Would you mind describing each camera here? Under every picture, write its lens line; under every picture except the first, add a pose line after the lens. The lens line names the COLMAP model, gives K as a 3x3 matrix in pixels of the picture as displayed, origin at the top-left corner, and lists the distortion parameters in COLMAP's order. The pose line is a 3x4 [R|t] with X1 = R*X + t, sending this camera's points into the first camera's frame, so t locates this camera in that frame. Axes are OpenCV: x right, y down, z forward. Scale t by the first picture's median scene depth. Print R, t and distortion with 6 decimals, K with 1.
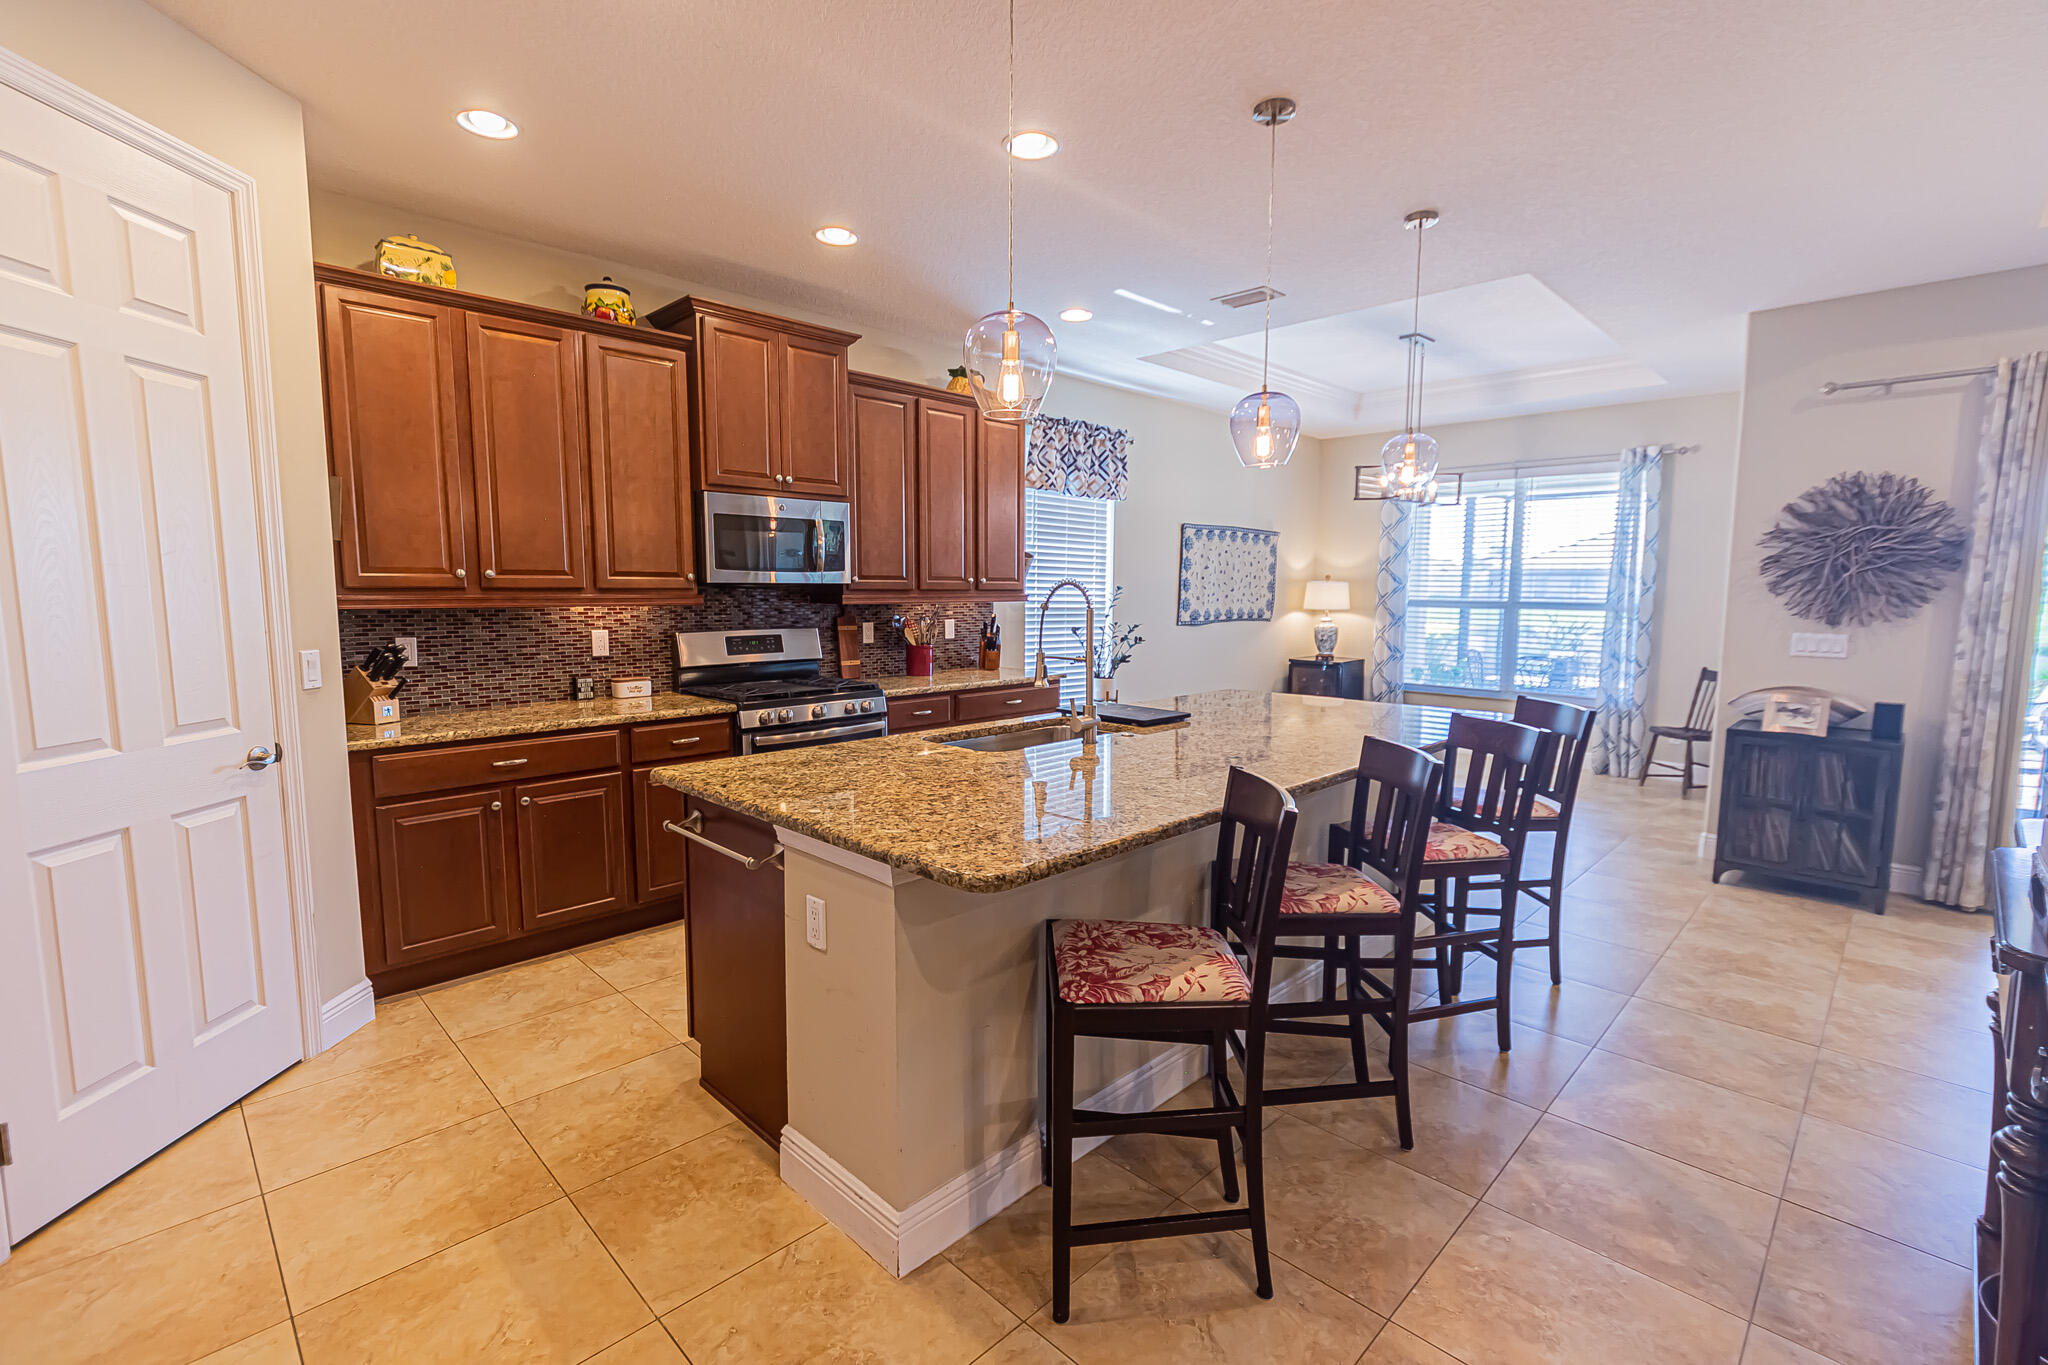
lens RADIAL K [[904.2, 0, 1030.4], [0, 904.2, 682.2], [0, 0, 1]] dist [-0.000814, -0.000877]
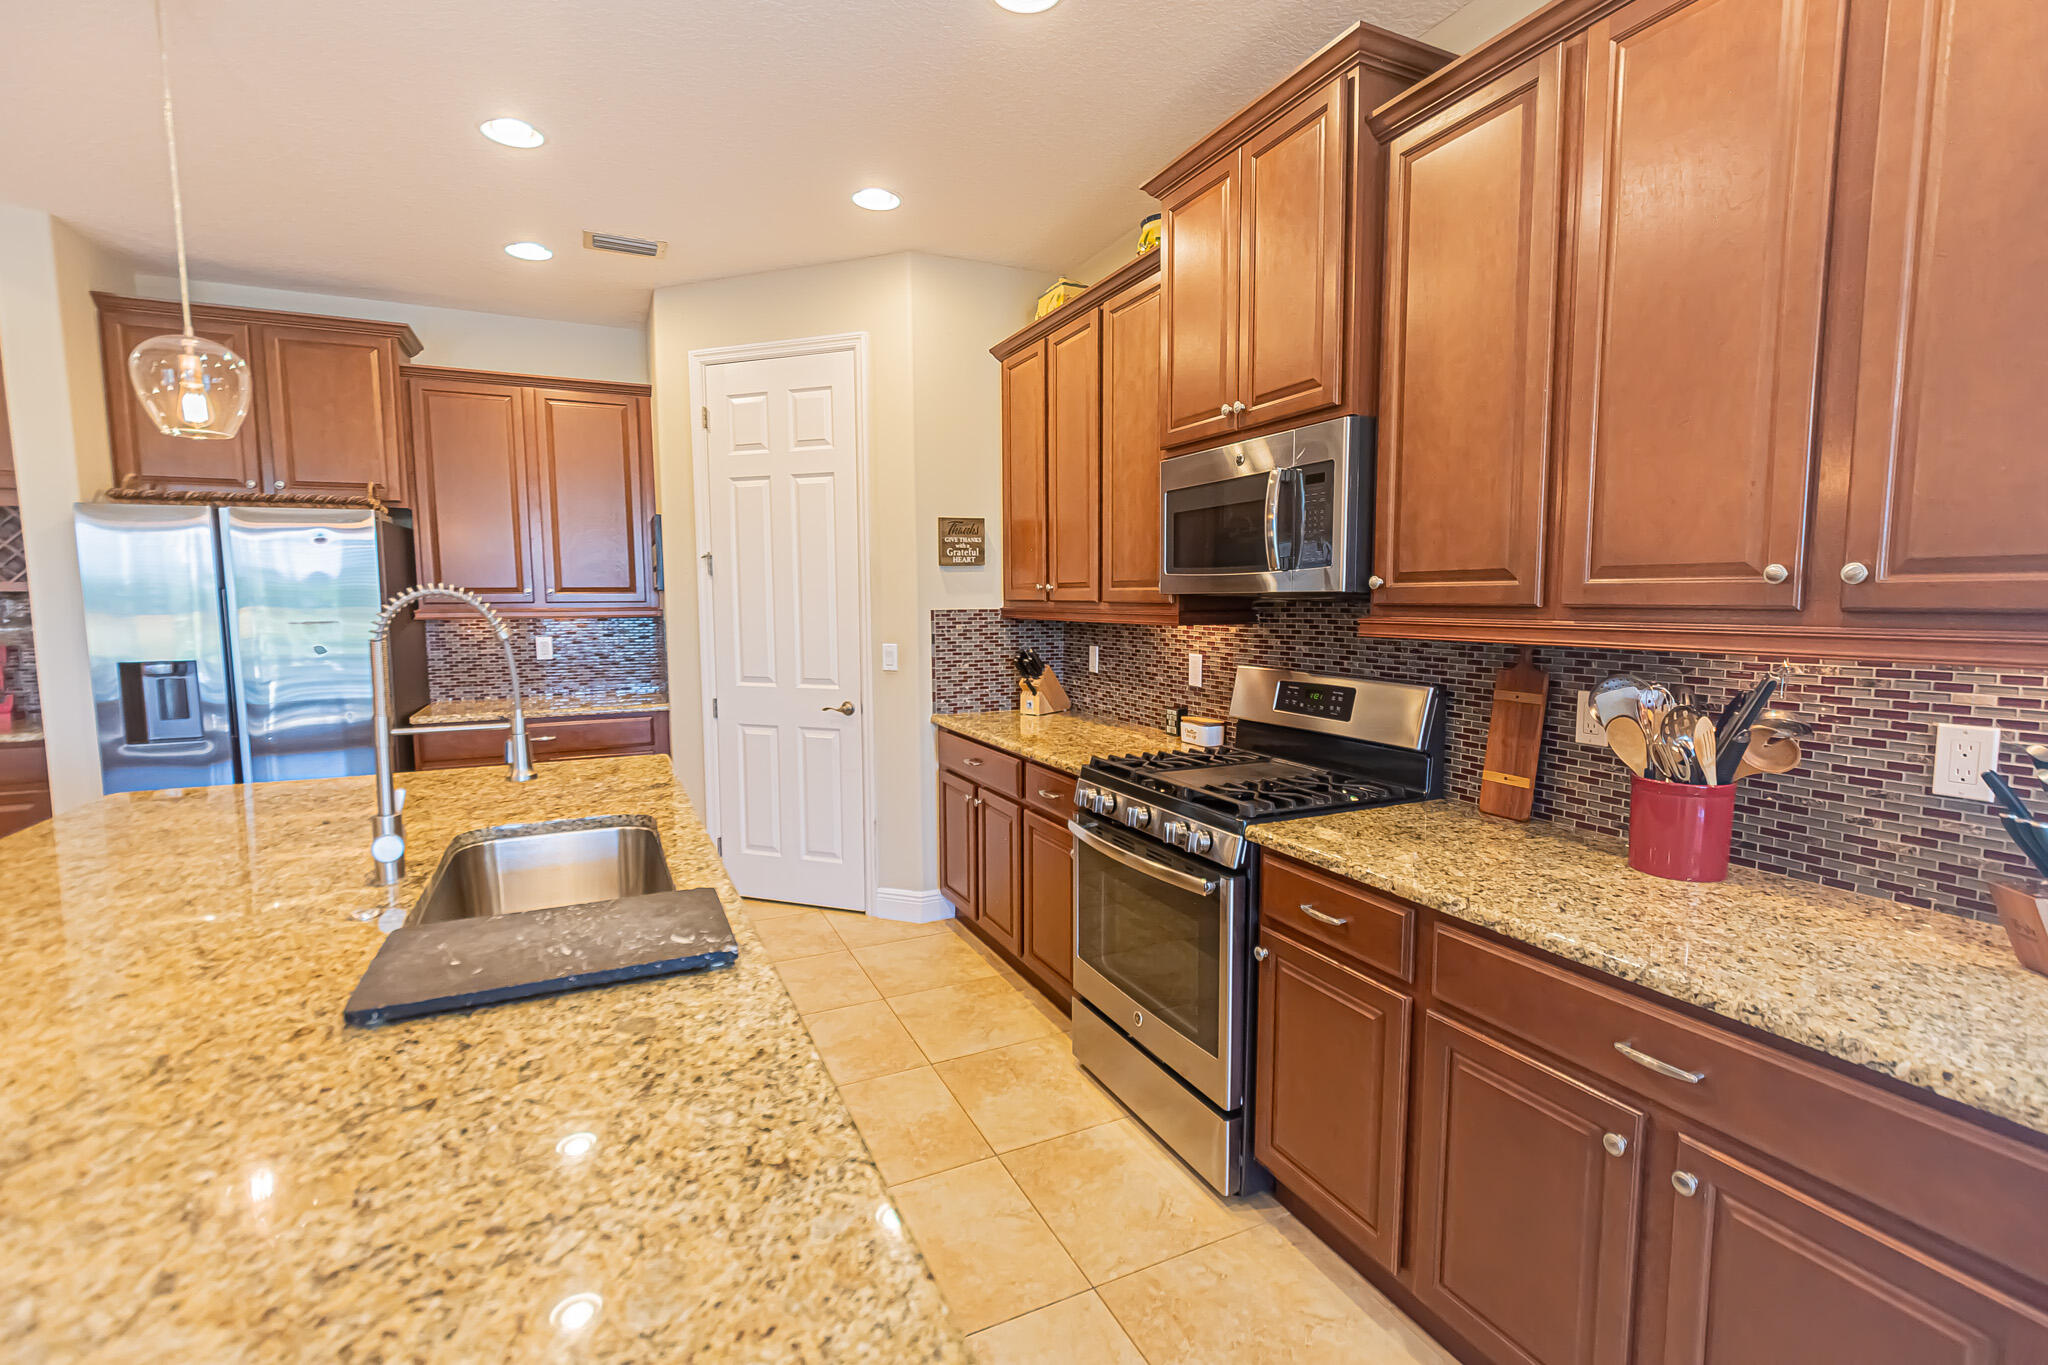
lens RADIAL K [[909.6, 0, 1031.9], [0, 909.6, 681.3], [0, 0, 1]] dist [0.008309, -0.007403]
pose [[-0.334618, 0.084503, -0.938558, 0.208695], [-0.097373, 0.987540, 0.123628, -0.075622], [0.937310, 0.132758, -0.322220, 0.716438]]
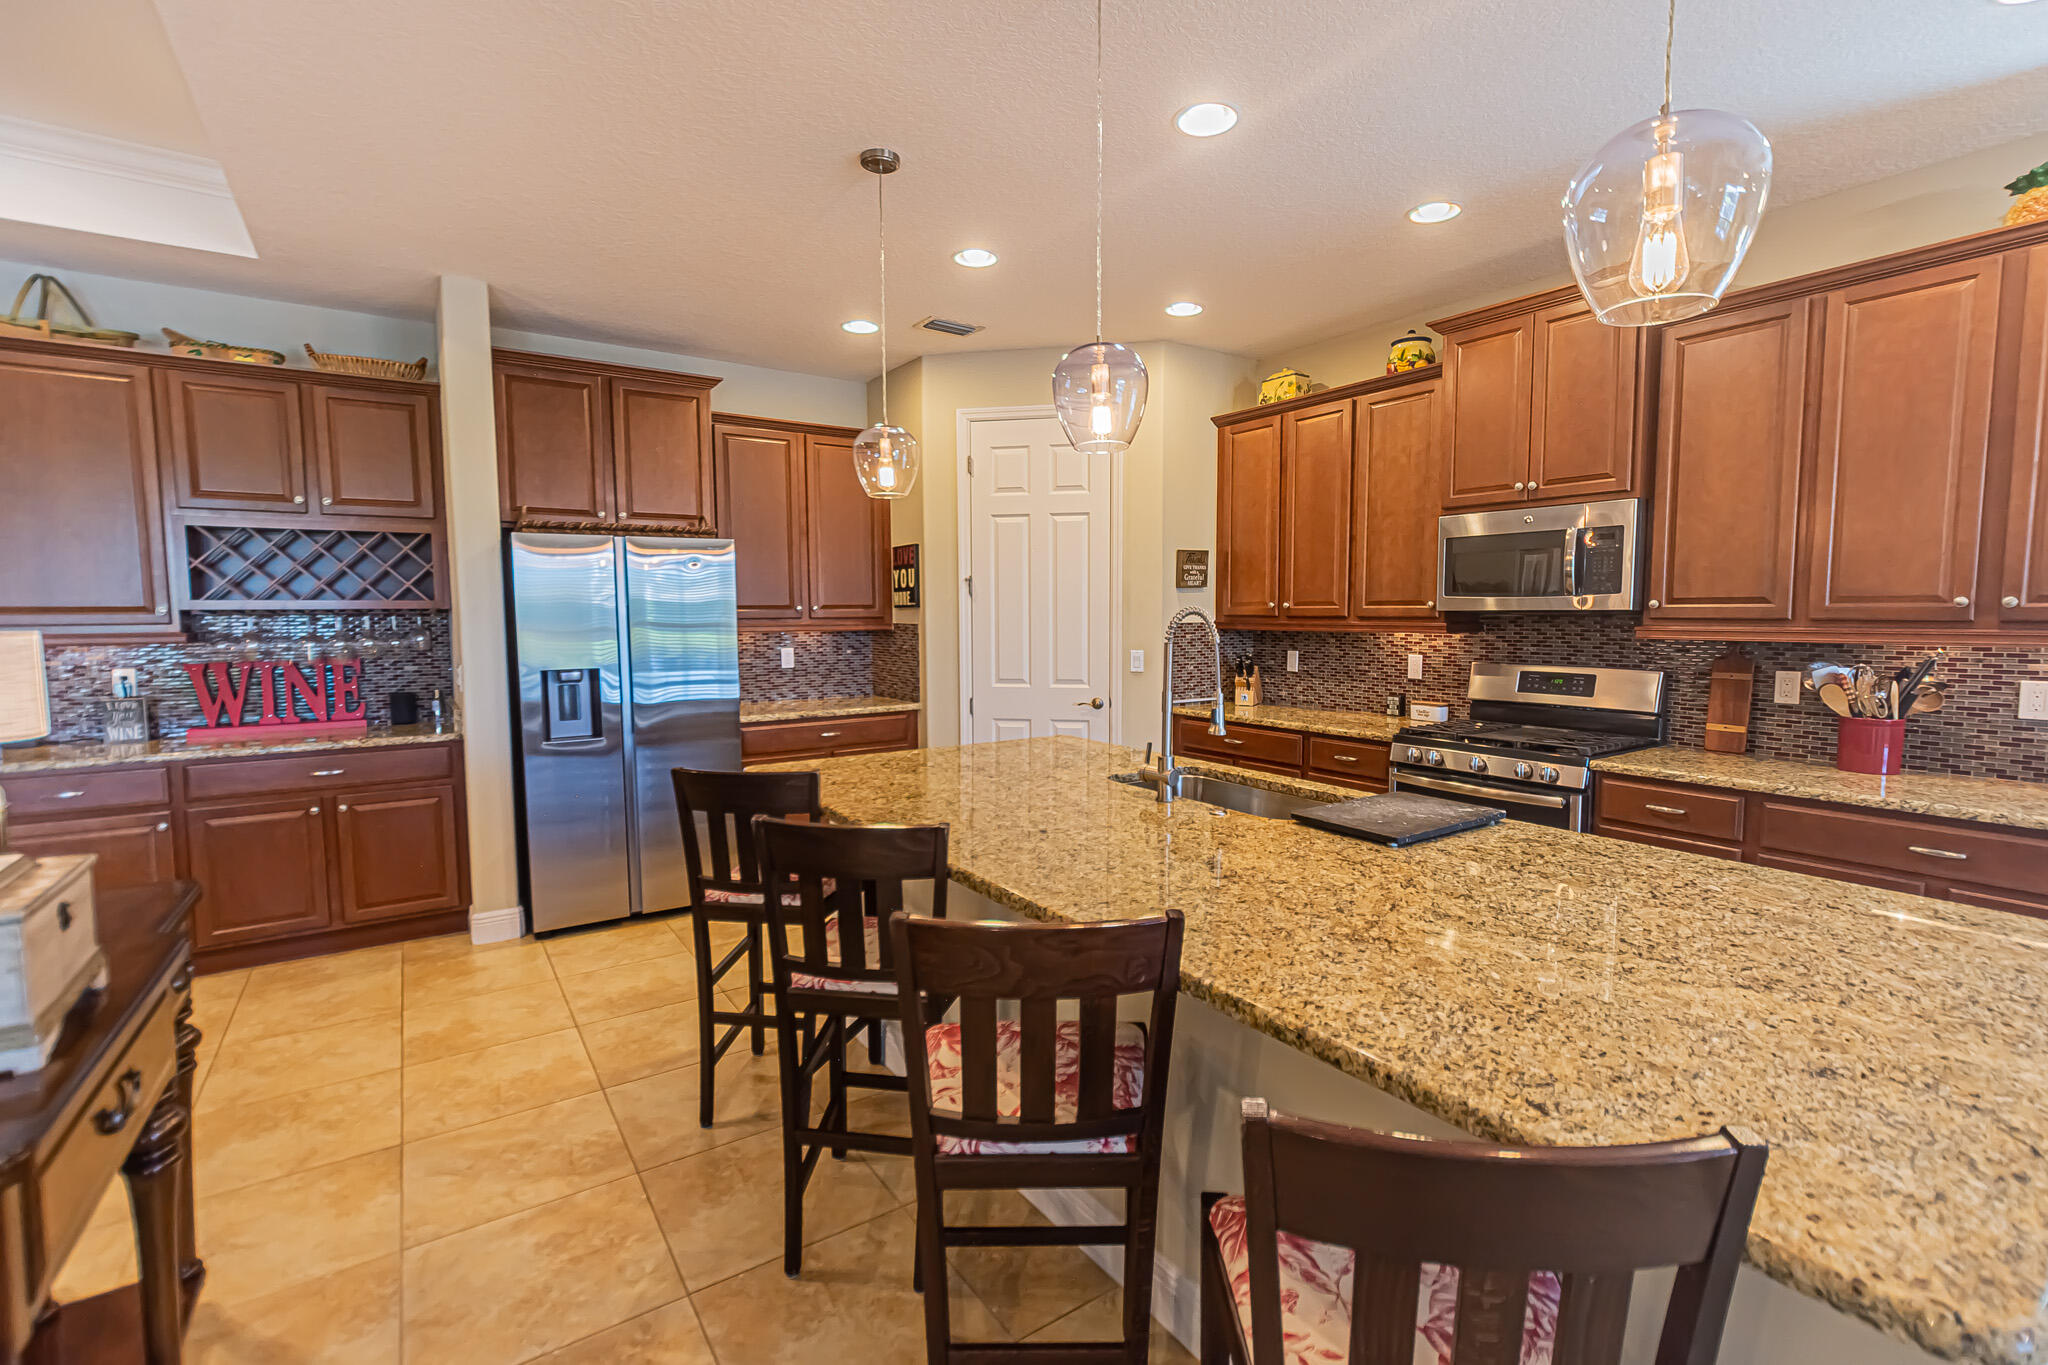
lens RADIAL K [[904.2, 0, 1030.4], [0, 904.2, 682.2], [0, 0, 1]] dist [-0.000814, -0.000877]
pose [[-0.187599, 0.075324, -0.979353, 0.425105], [-0.099908, 0.990421, 0.095313, -0.052193], [0.977151, 0.115726, -0.178277, 0.475284]]
